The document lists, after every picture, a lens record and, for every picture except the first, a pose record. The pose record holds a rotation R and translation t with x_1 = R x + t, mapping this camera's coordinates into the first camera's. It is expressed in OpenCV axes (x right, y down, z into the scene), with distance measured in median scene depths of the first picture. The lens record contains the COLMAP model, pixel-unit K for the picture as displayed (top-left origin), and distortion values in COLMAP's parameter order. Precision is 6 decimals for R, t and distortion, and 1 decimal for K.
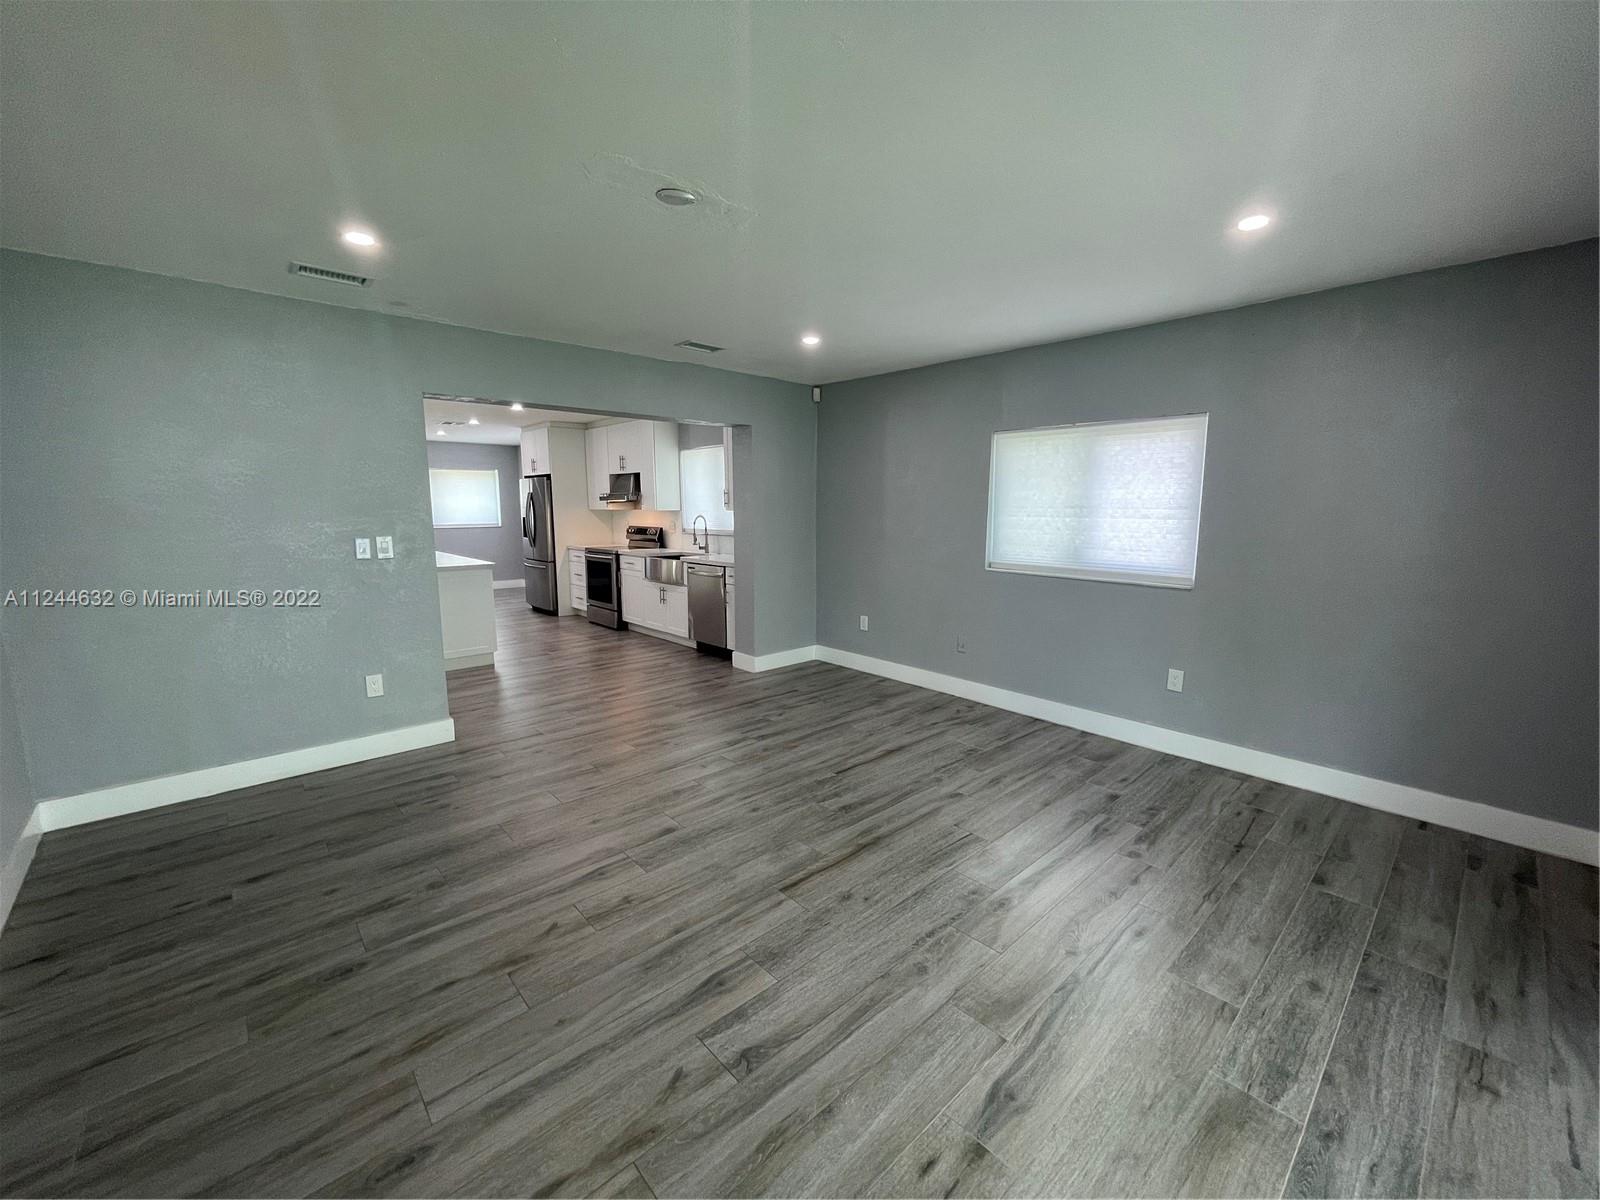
lens RADIAL K [[646.7, 0, 814.7], [0, 646.7, 591.6], [0, 0, 1]] dist [-0.003917, 0.002570]
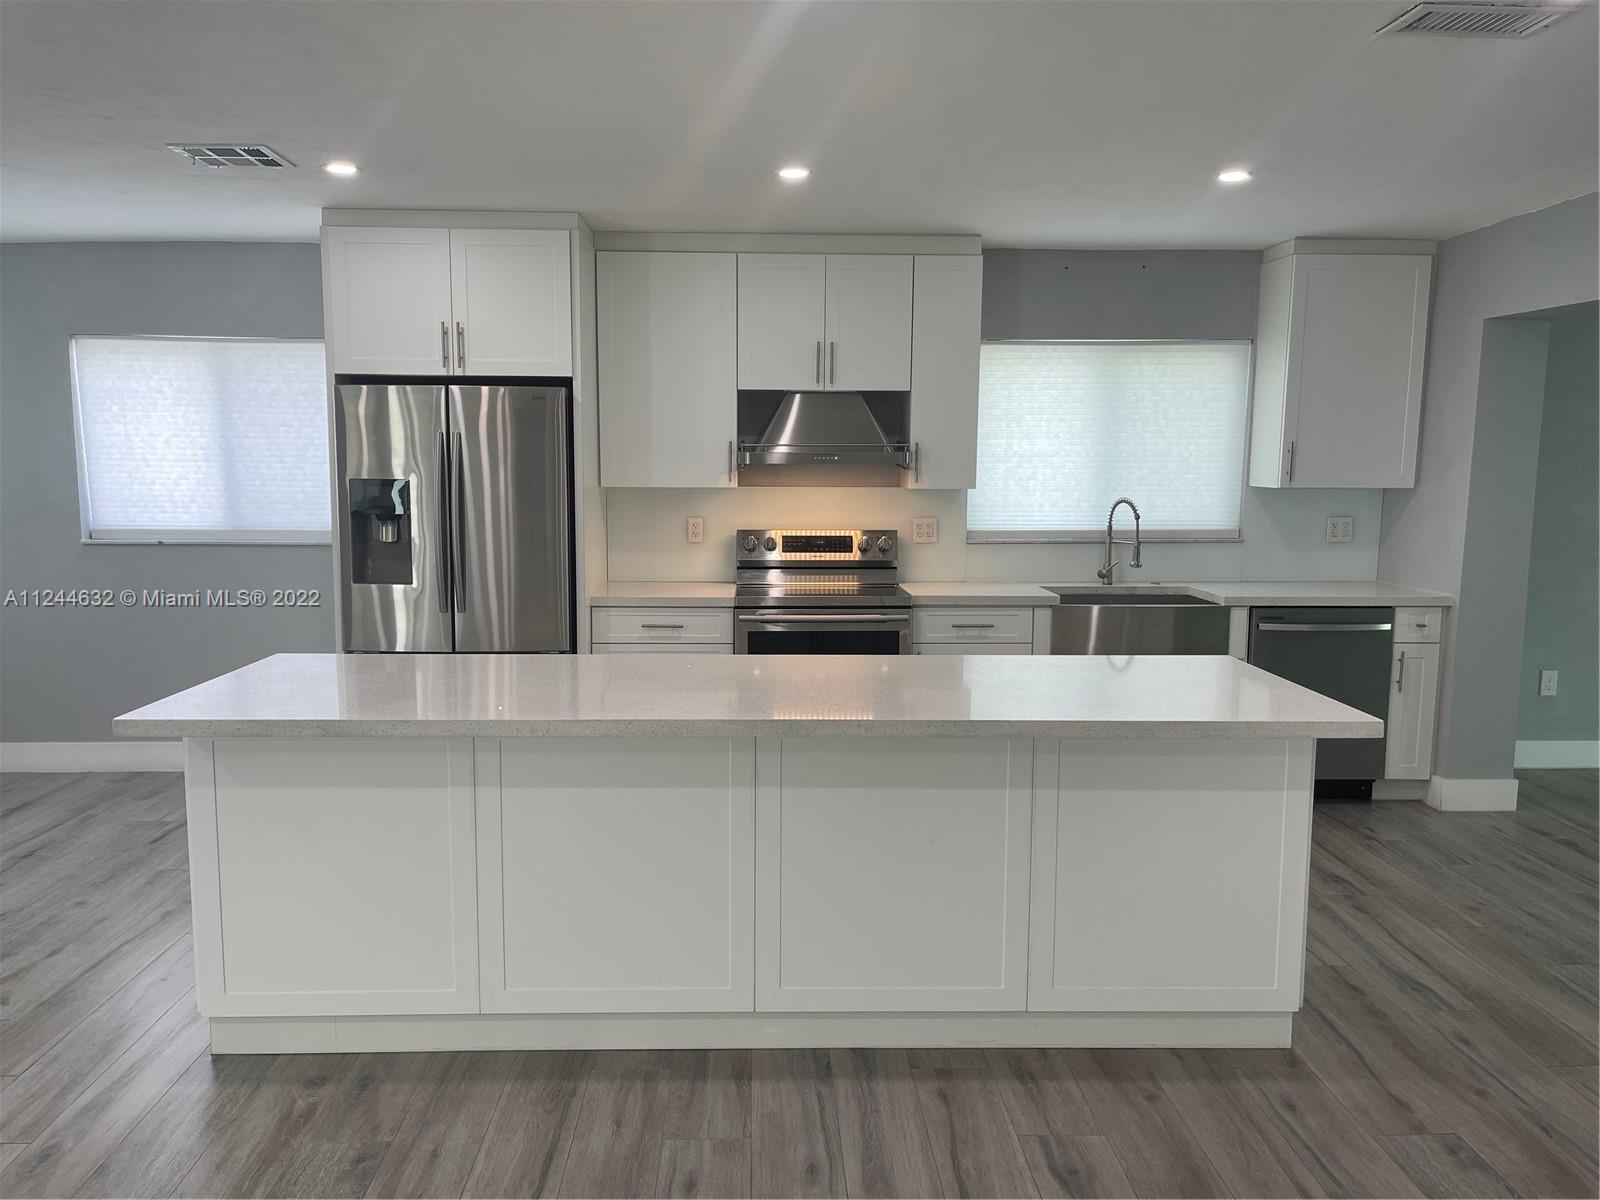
lens RADIAL K [[1210.7, 0, 781.0], [0, 1210.7, 606.5], [0, 0, 1]] dist [0.071620, -0.082514]
pose [[0.672005, -0.085723, 0.735568, -0.919639], [0.092900, 0.995189, 0.031107, -0.091079], [-0.734696, 0.047430, 0.676736, 0.602812]]
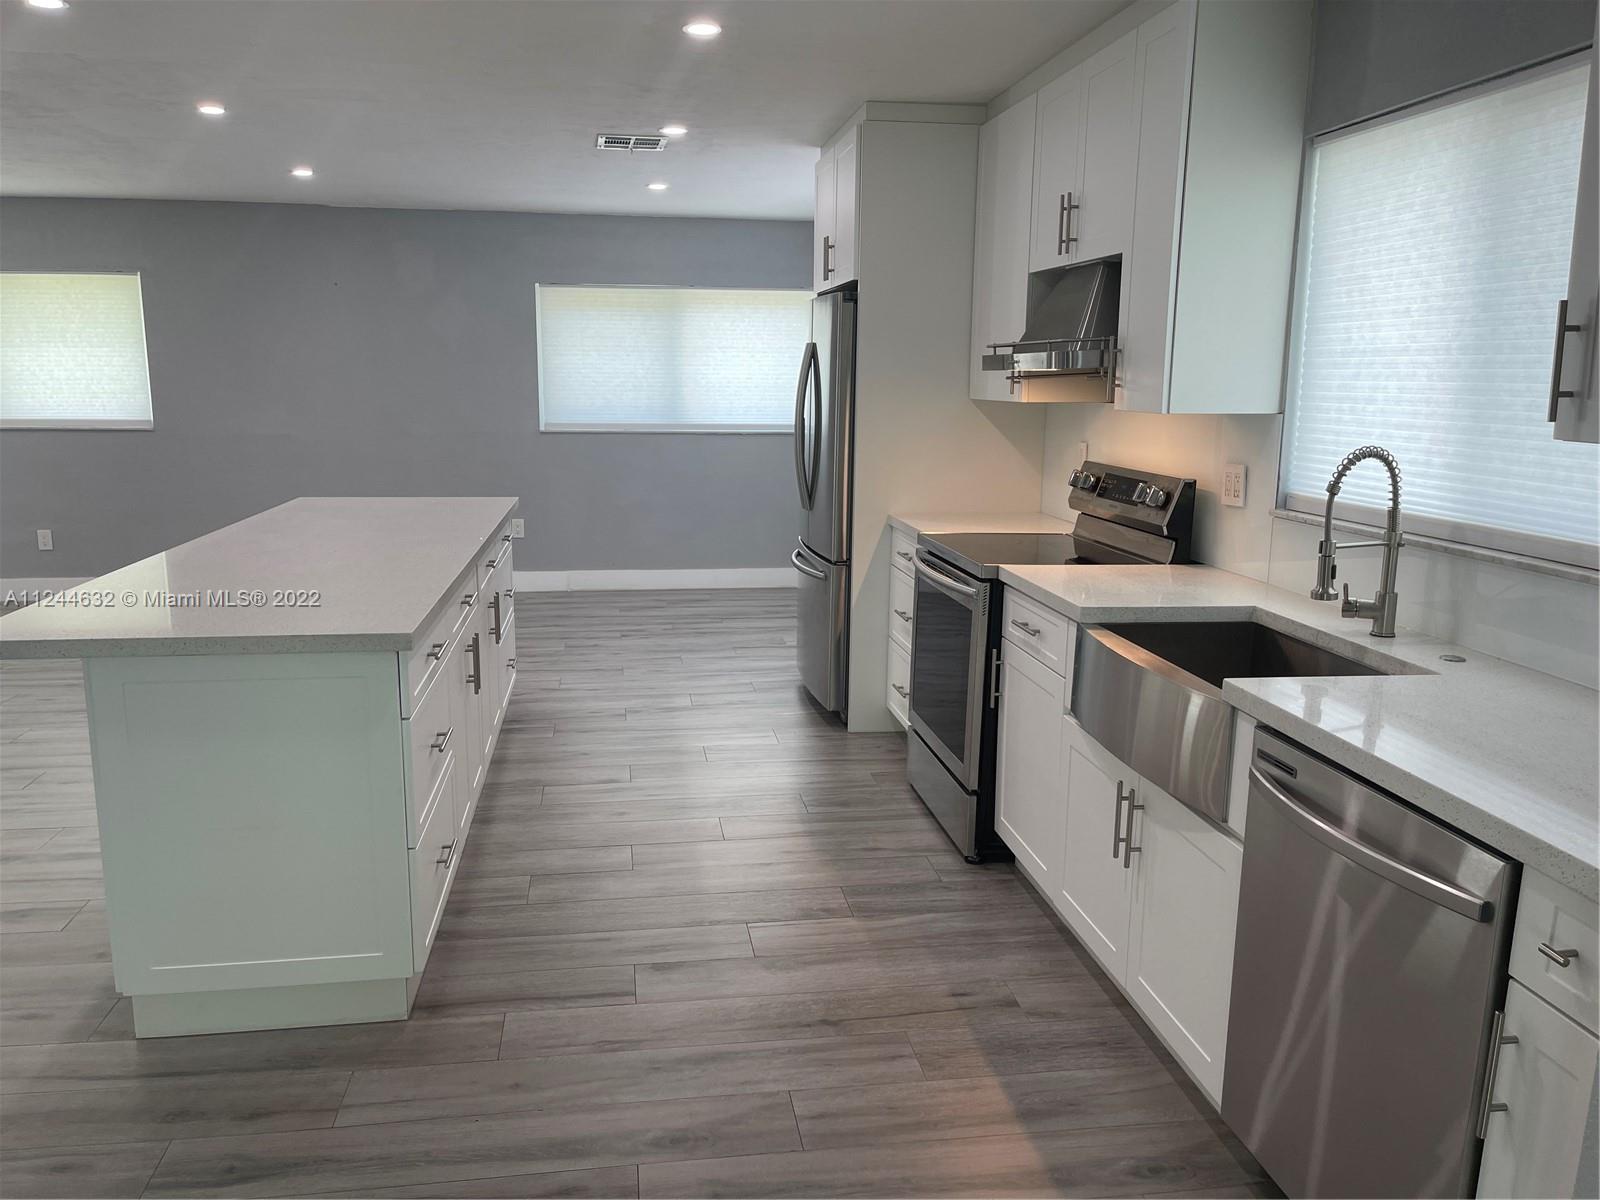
lens RADIAL K [[1210.7, 0, 784.7], [0, 1210.7, 610.2], [0, 0, 1]] dist [0.071620, -0.082514]
pose [[0.815269, 0.121072, -0.566284, -0.103473], [-0.088029, 0.992446, 0.085452, -0.083969], [0.572352, -0.019817, 0.819768, 0.579979]]
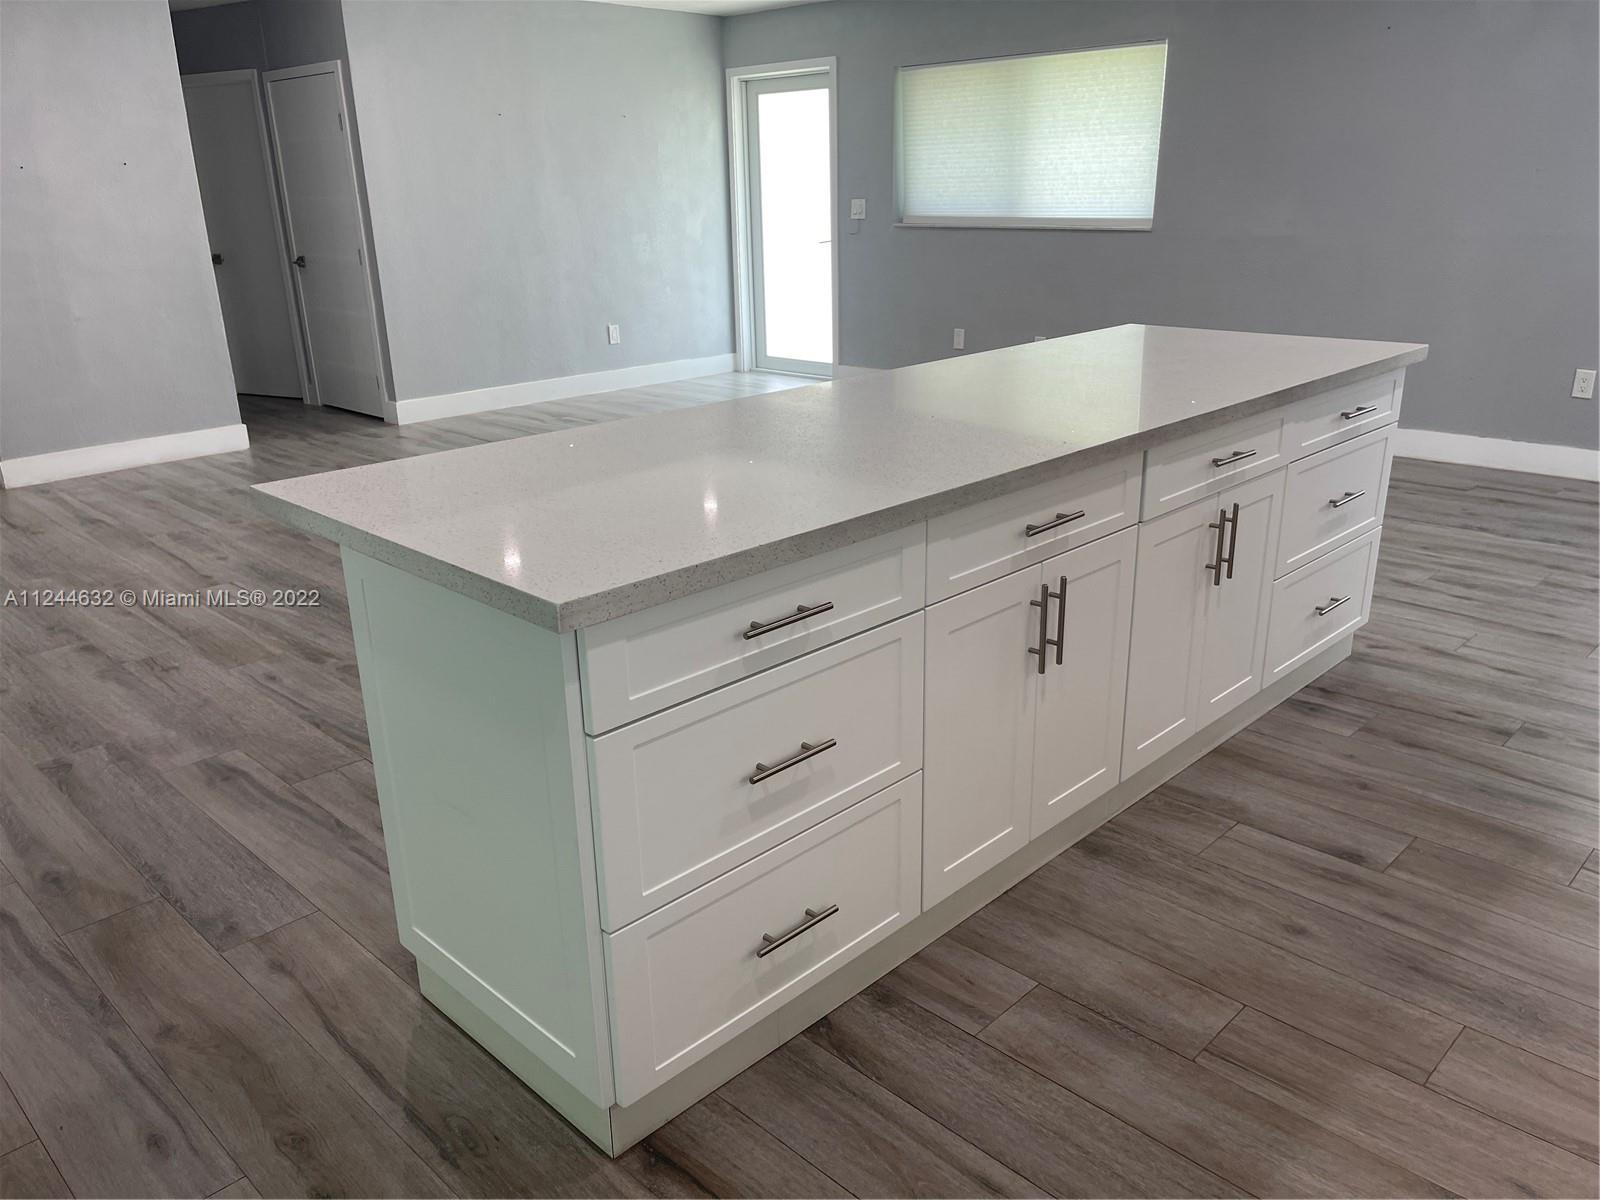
lens RADIAL K [[1210.7, 0, 811.4], [0, 1210.7, 607.8], [0, 0, 1]] dist [0.071620, -0.082514]
pose [[0.040409, 0.336399, -0.940852, -0.204270], [-0.113727, 0.937051, 0.330155, -0.109485], [0.992690, 0.093659, 0.076123, 0.845581]]
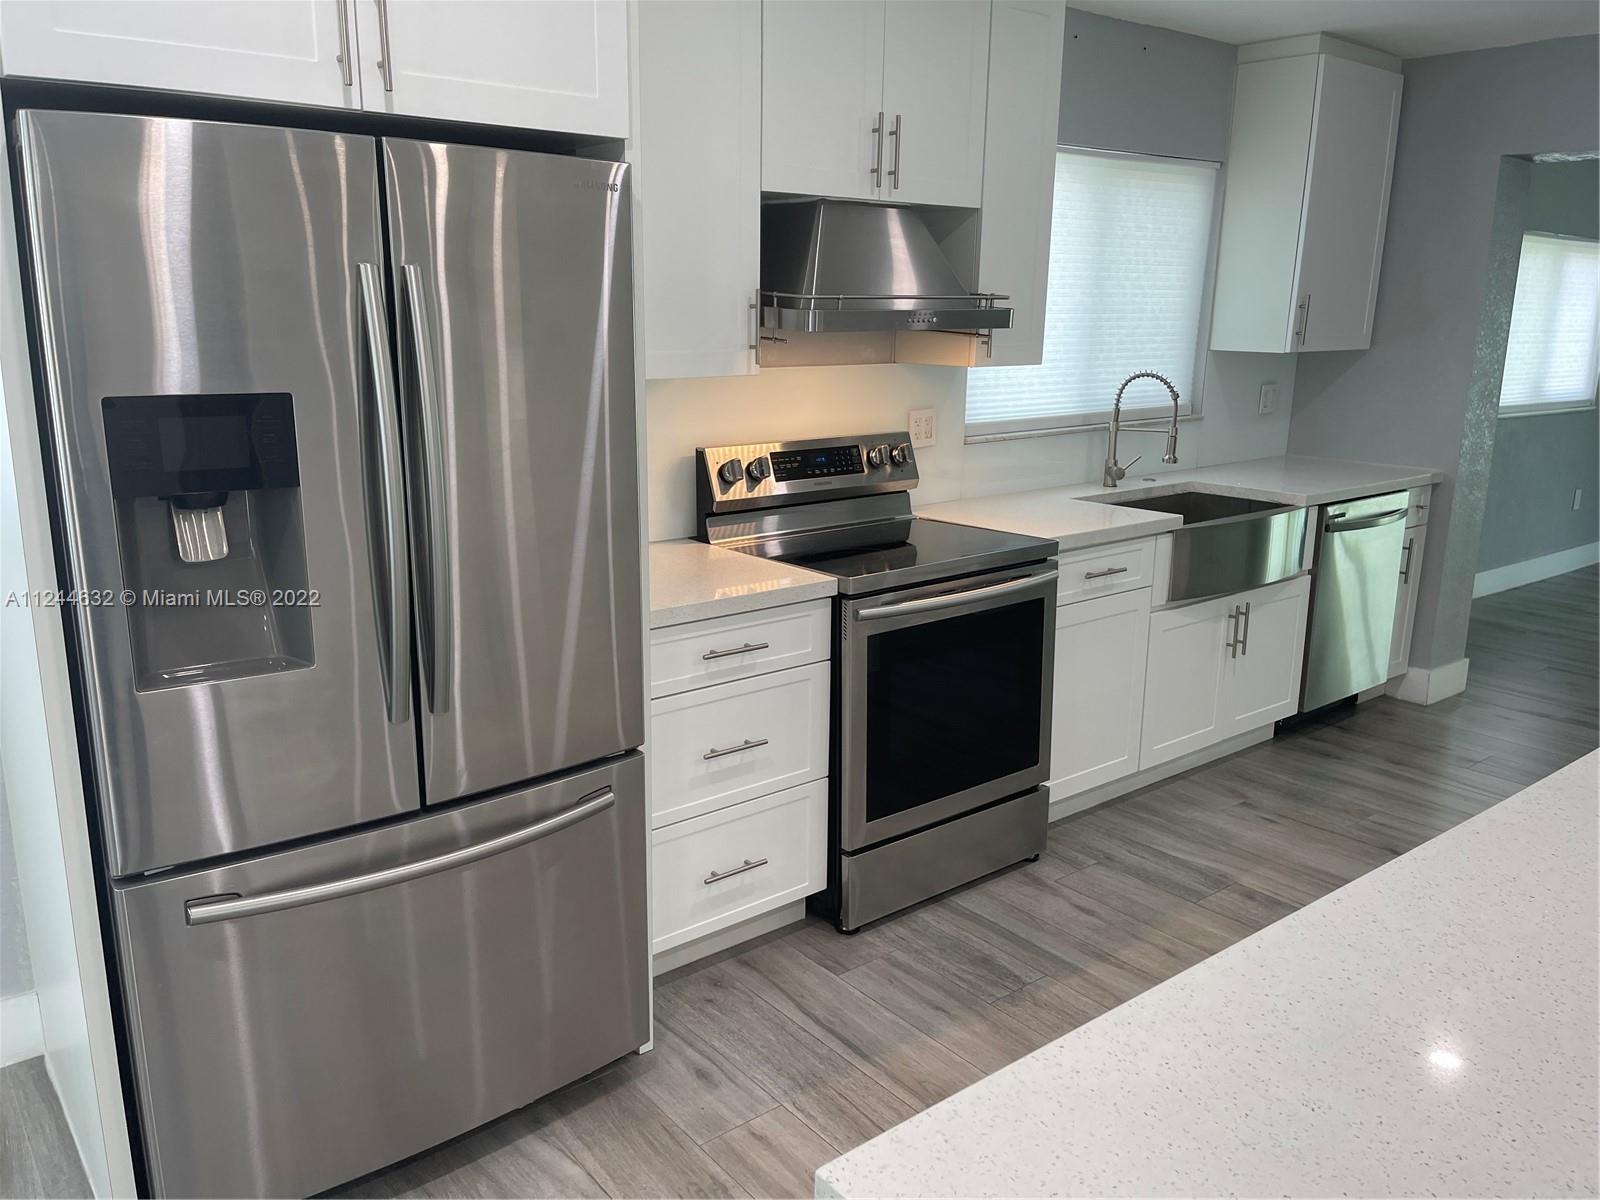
lens RADIAL K [[1210.7, 0, 781.4], [0, 1210.7, 587.8], [0, 0, 1]] dist [0.071620, -0.082514]
pose [[0.090191, -0.225740, 0.970004, -0.794937], [0.124642, 0.968874, 0.213888, -0.163409], [-0.988094, 0.101613, 0.115521, 1.095299]]
